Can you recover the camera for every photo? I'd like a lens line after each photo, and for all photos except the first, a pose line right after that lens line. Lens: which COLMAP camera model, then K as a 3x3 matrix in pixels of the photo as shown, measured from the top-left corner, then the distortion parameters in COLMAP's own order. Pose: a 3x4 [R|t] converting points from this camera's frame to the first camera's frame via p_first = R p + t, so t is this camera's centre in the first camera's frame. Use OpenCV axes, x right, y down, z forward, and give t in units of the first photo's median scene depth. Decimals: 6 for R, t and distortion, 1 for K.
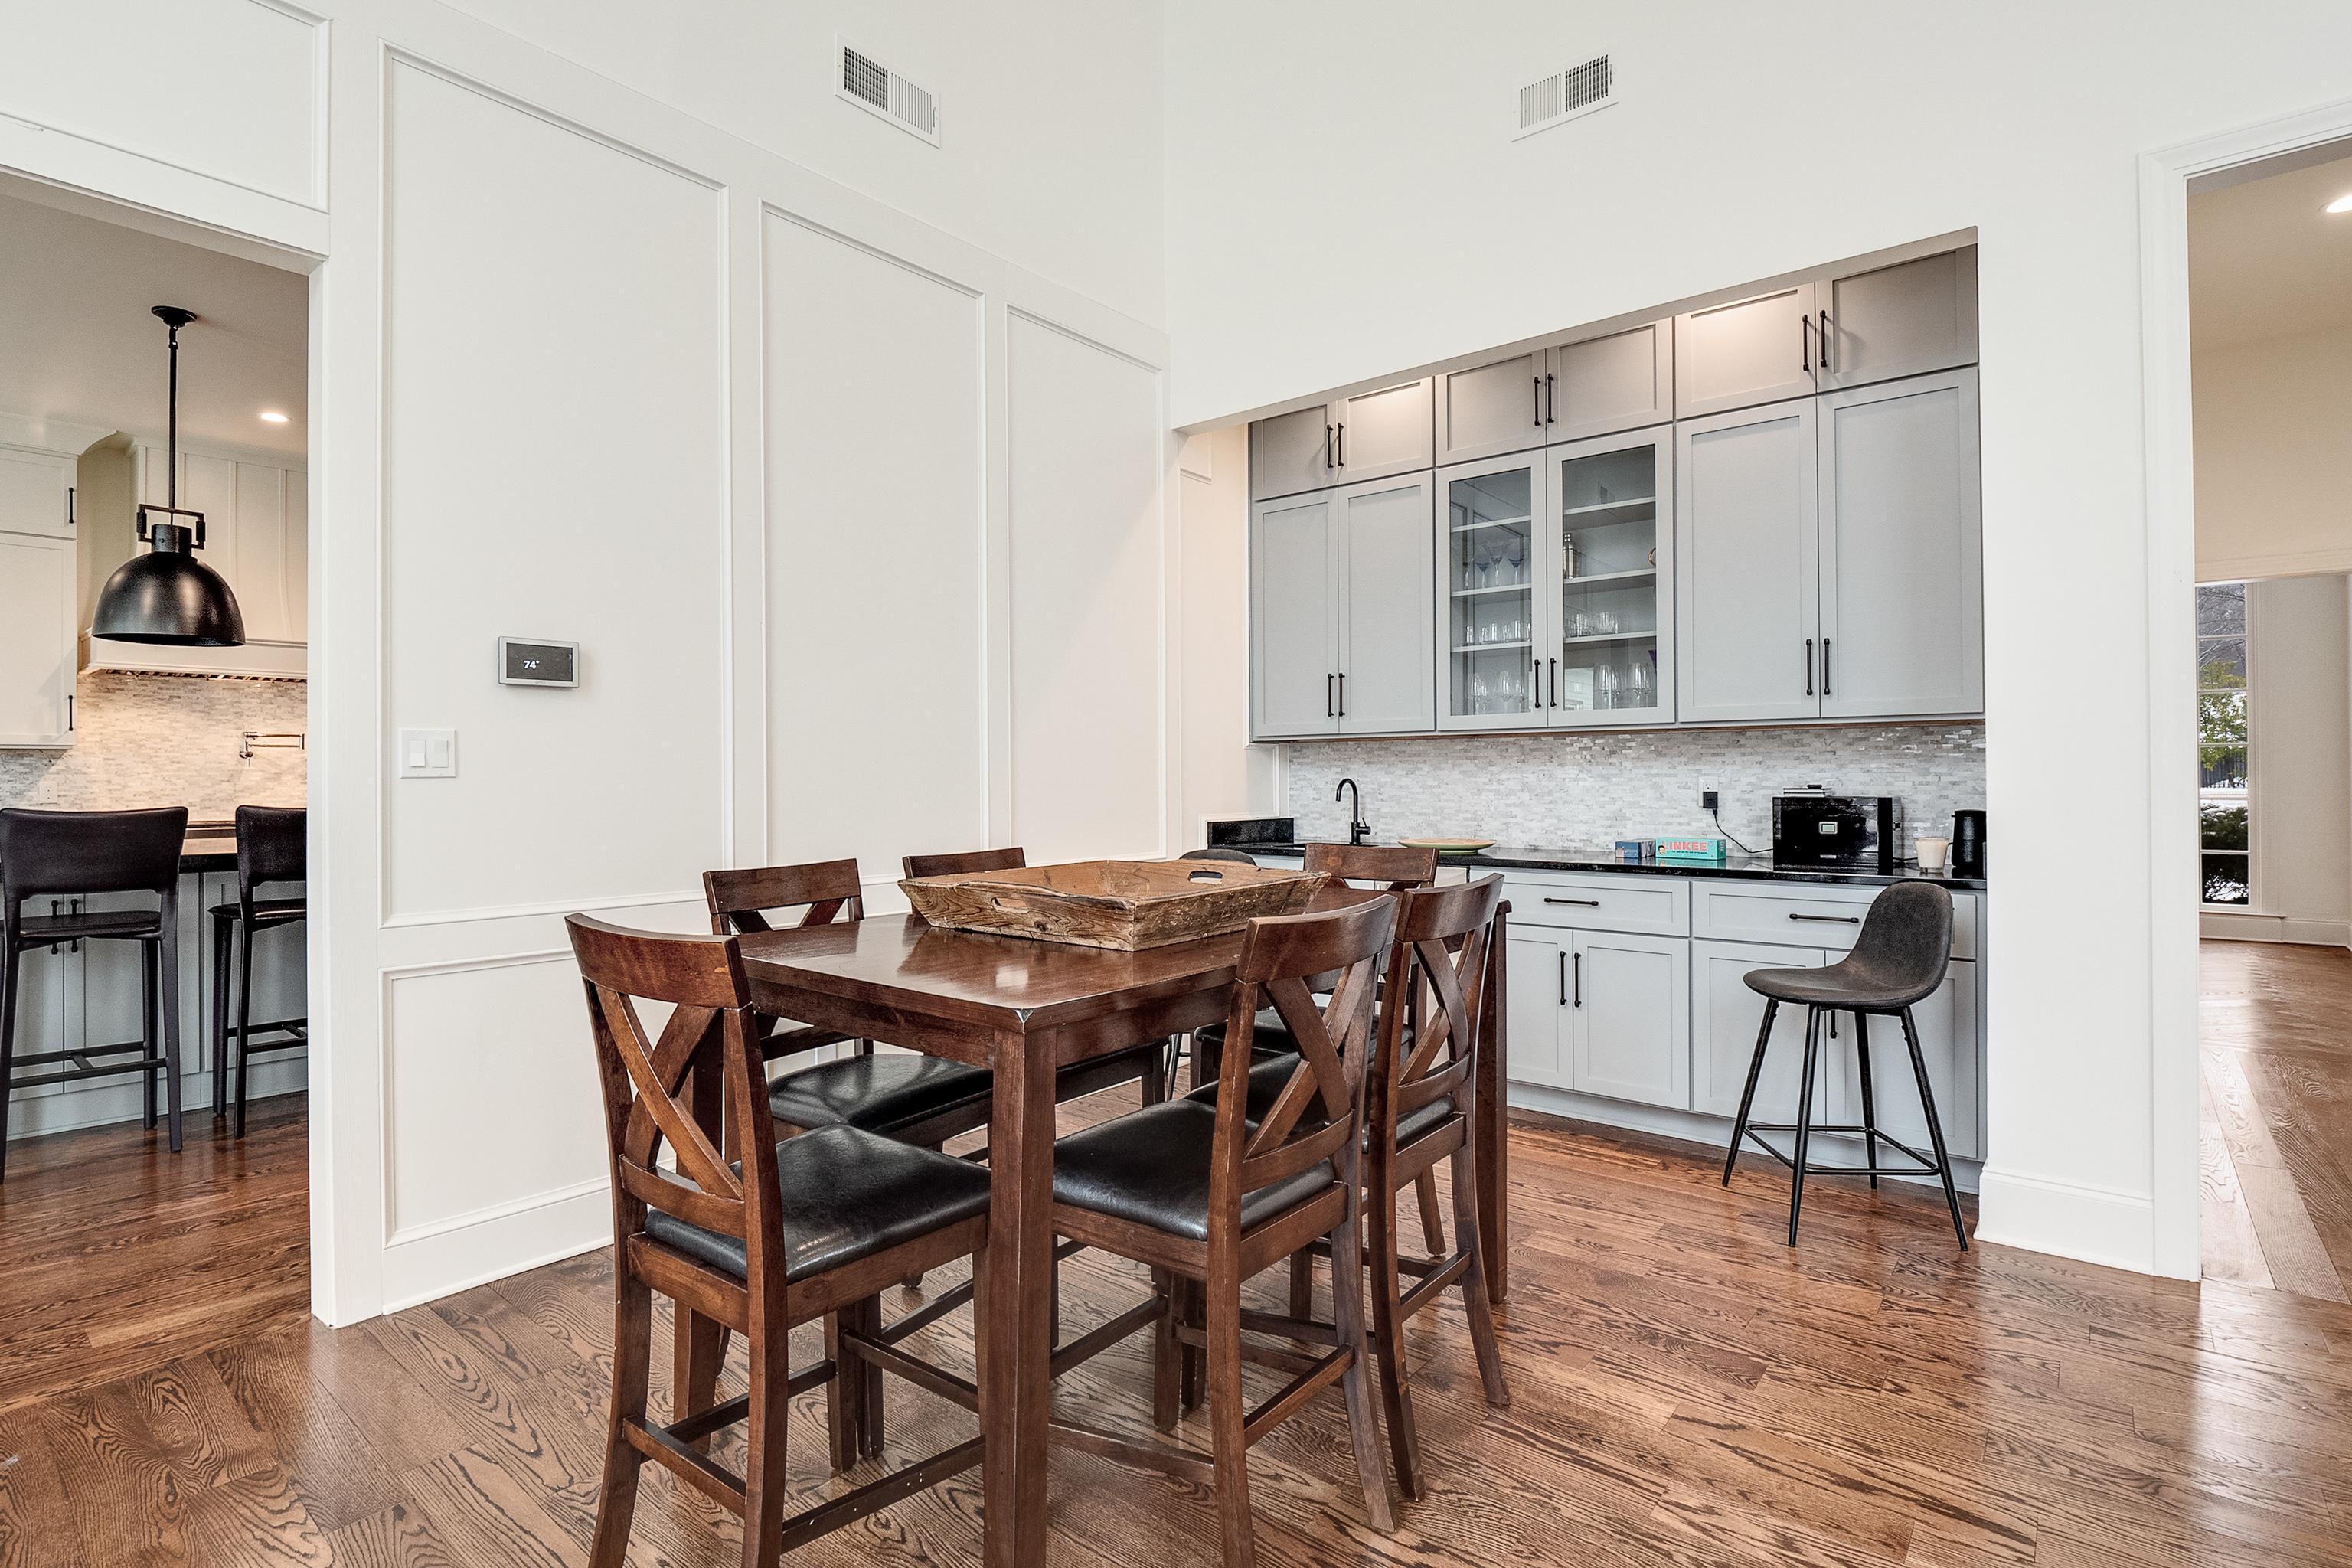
lens RADIAL K [[1125.5, 0, 1180.2], [0, 1125.5, 774.9], [0, 0, 1]] dist [-0.000684, -0.000471]
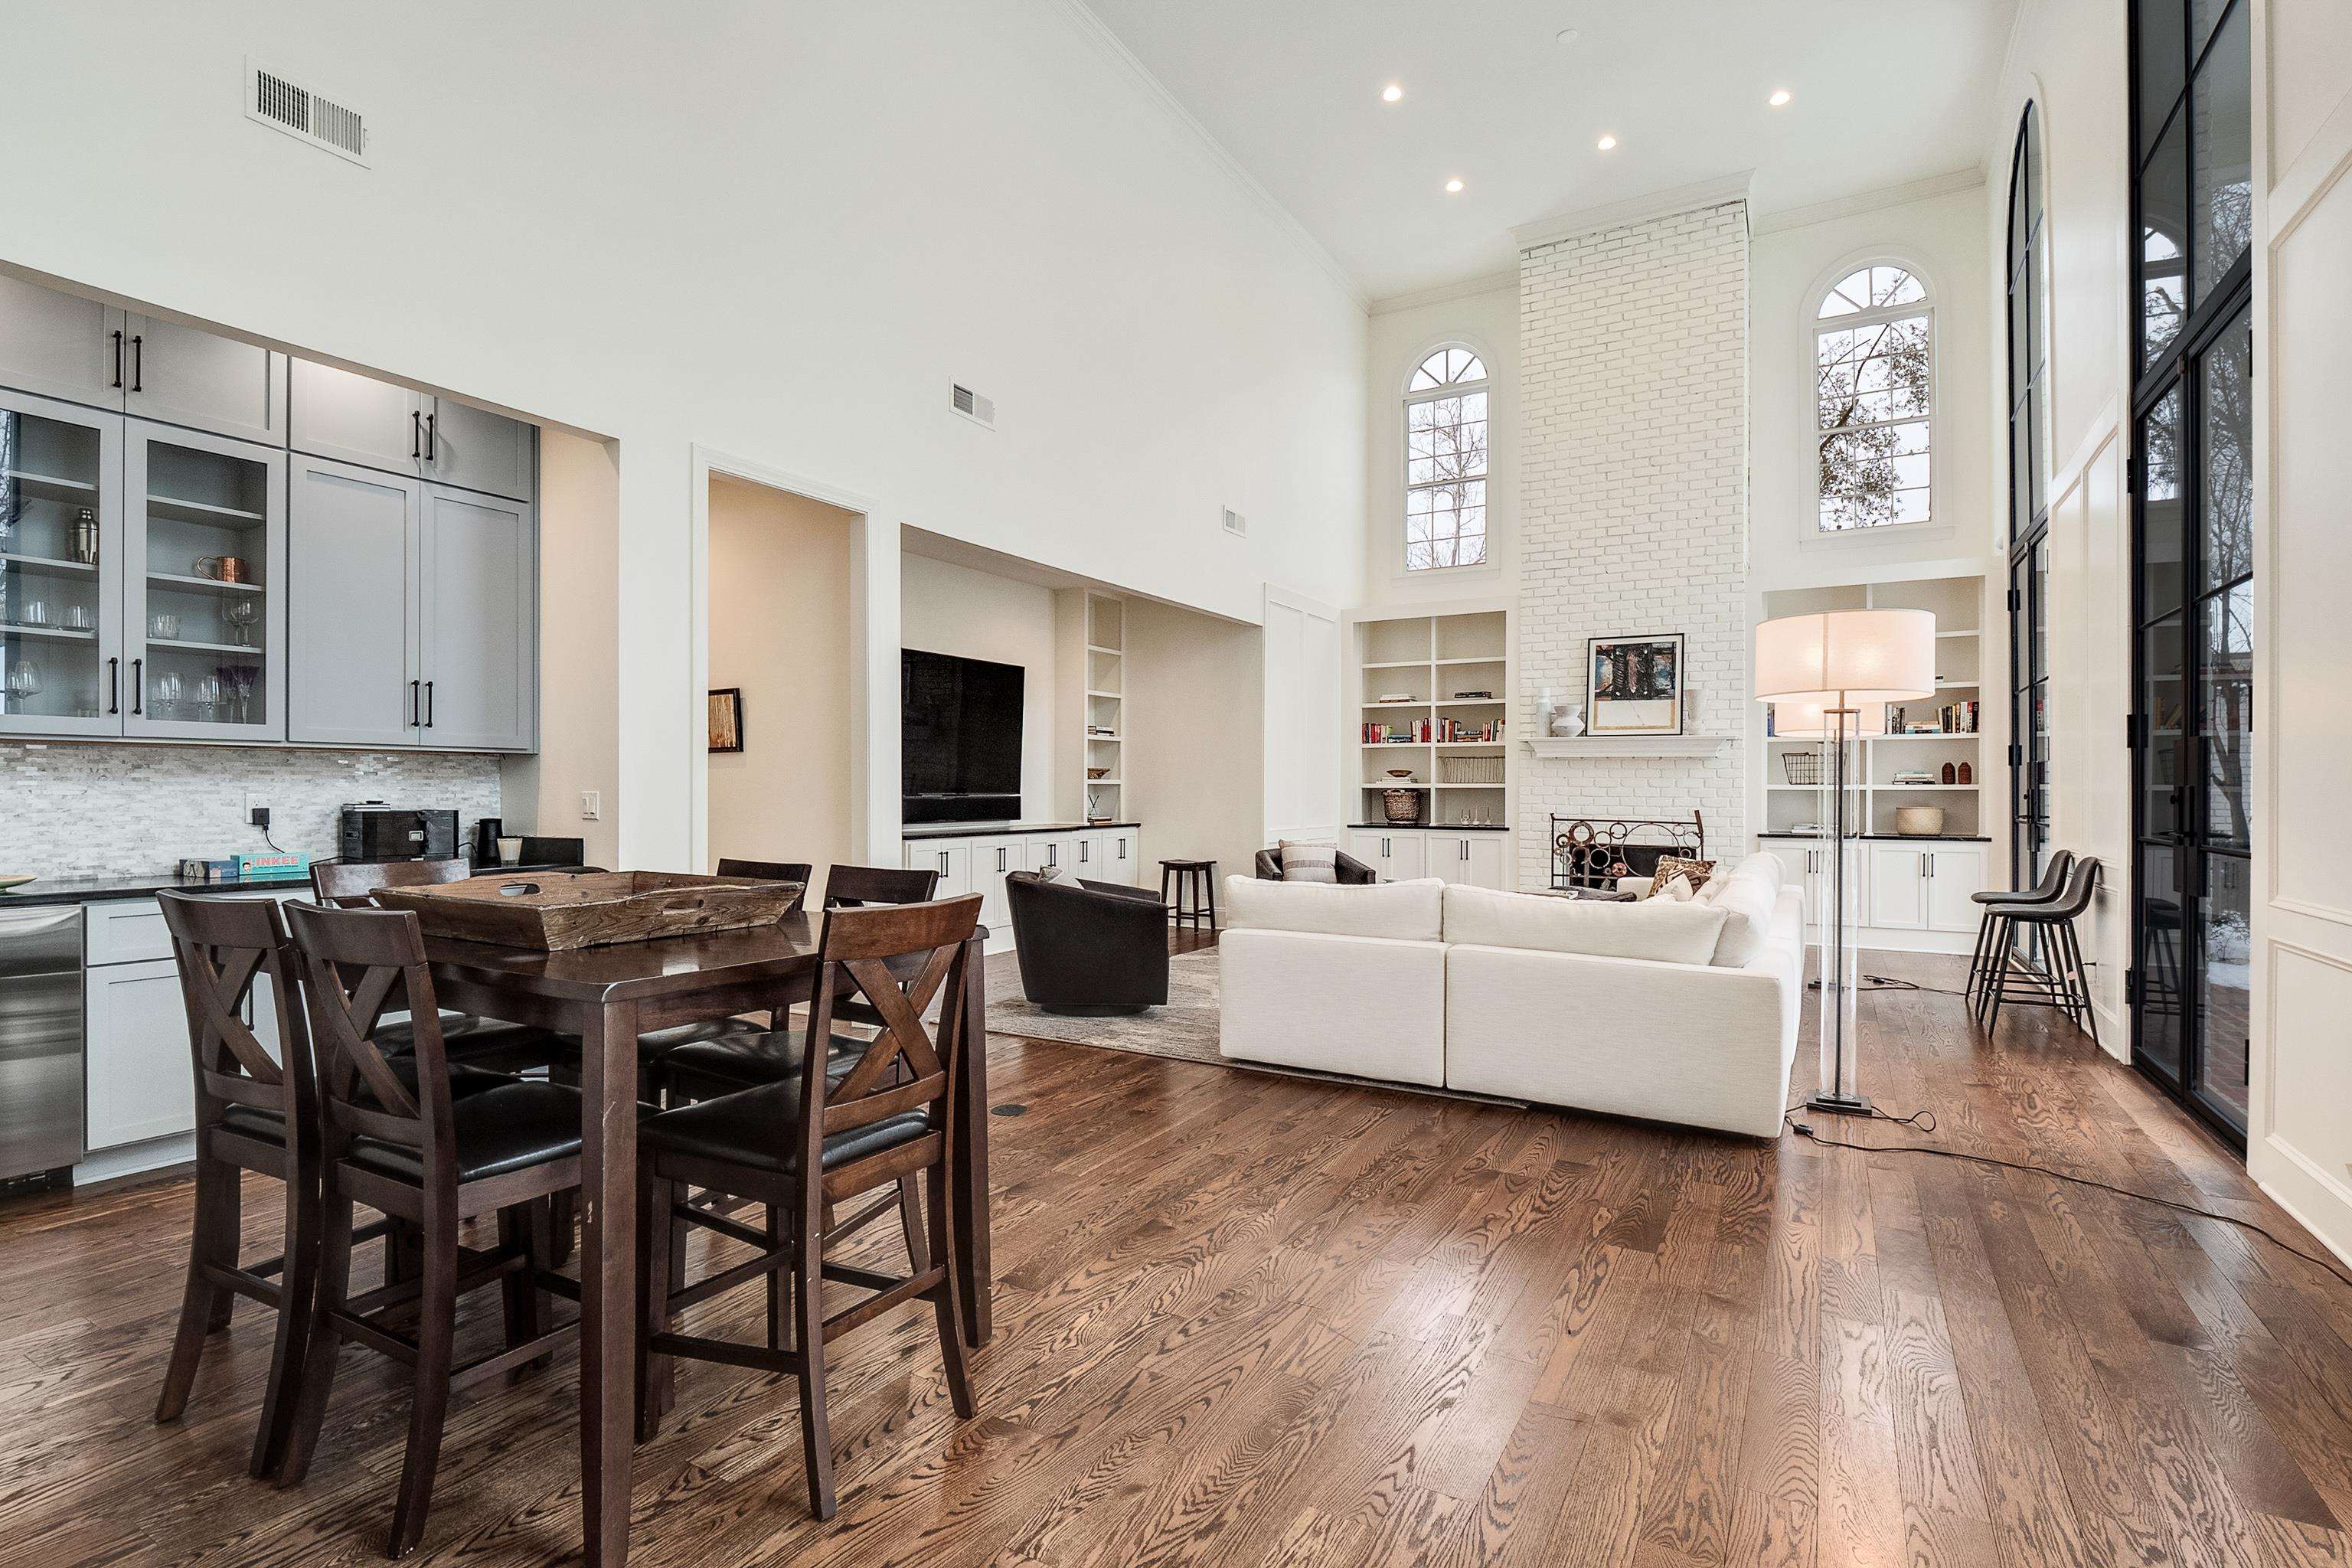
lens RADIAL K [[1125.5, 0, 1180.2], [0, 1125.5, 774.9], [0, 0, 1]] dist [-0.000684, -0.000471]
pose [[-0.153093, 0.017957, 0.988049, -0.670945], [-0.004238, 0.999814, -0.018827, 0.000264], [-0.988203, -0.007070, -0.152988, 0.330326]]
